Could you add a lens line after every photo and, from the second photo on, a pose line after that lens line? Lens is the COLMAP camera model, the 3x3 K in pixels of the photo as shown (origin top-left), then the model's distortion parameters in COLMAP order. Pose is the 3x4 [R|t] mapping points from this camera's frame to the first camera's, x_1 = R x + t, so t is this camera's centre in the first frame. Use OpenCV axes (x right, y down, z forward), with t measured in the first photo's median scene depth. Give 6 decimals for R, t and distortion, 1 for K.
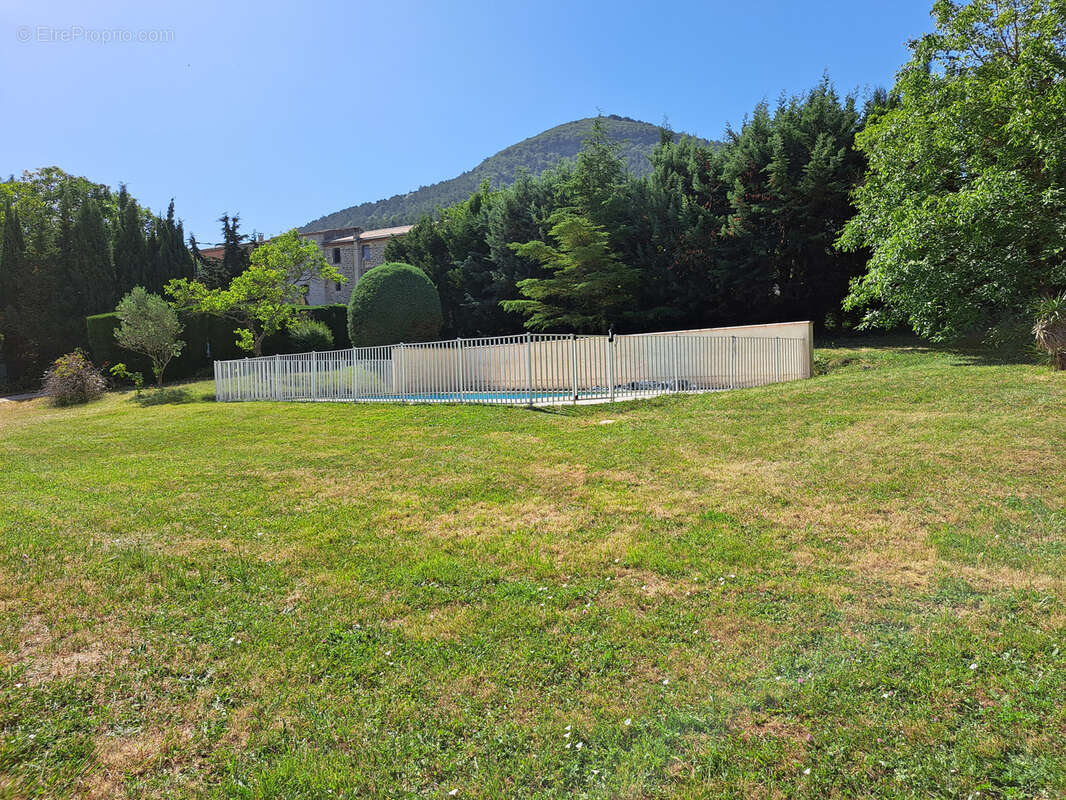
lens RADIAL K [[765.8, 0, 541.3], [0, 765.8, 367.4], [0, 0, 1]] dist [0.067529, -0.069379]
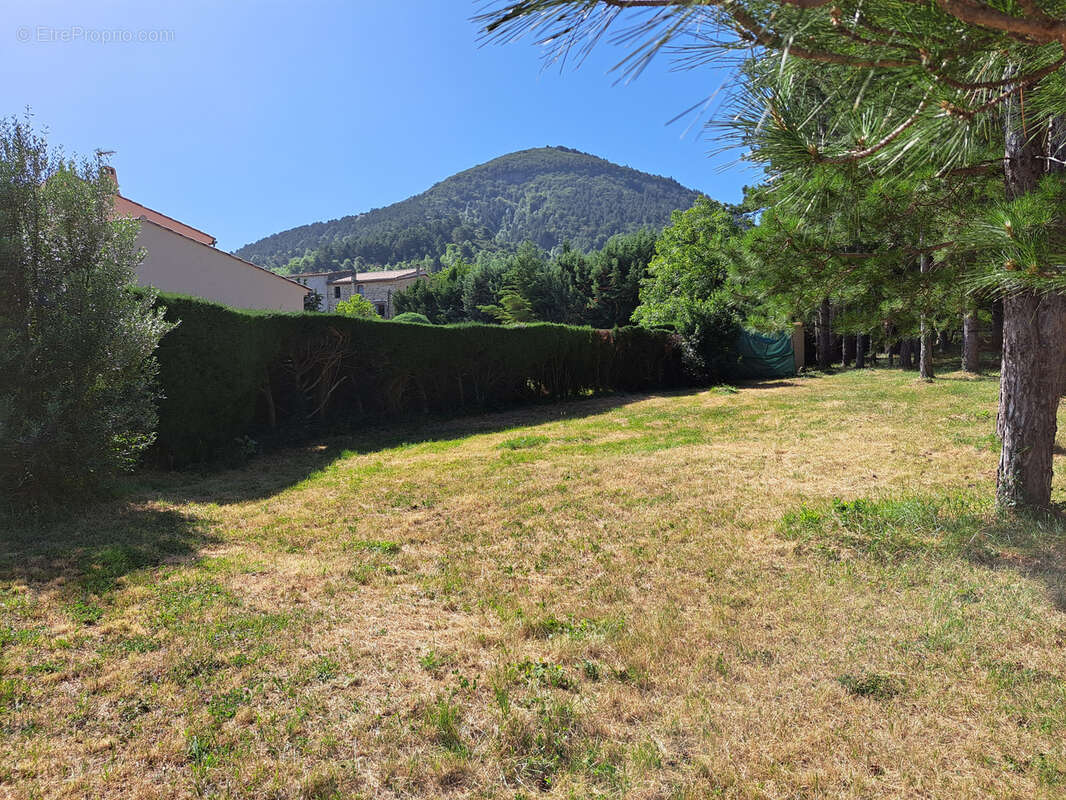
lens RADIAL K [[765.8, 0, 536.7], [0, 765.8, 381.9], [0, 0, 1]] dist [0.067529, -0.069379]
pose [[0.997466, 0.023858, 0.067020, -0.018336], [-0.023204, 0.999675, -0.010516, 0.035366], [-0.067249, 0.008934, 0.997696, -0.798381]]
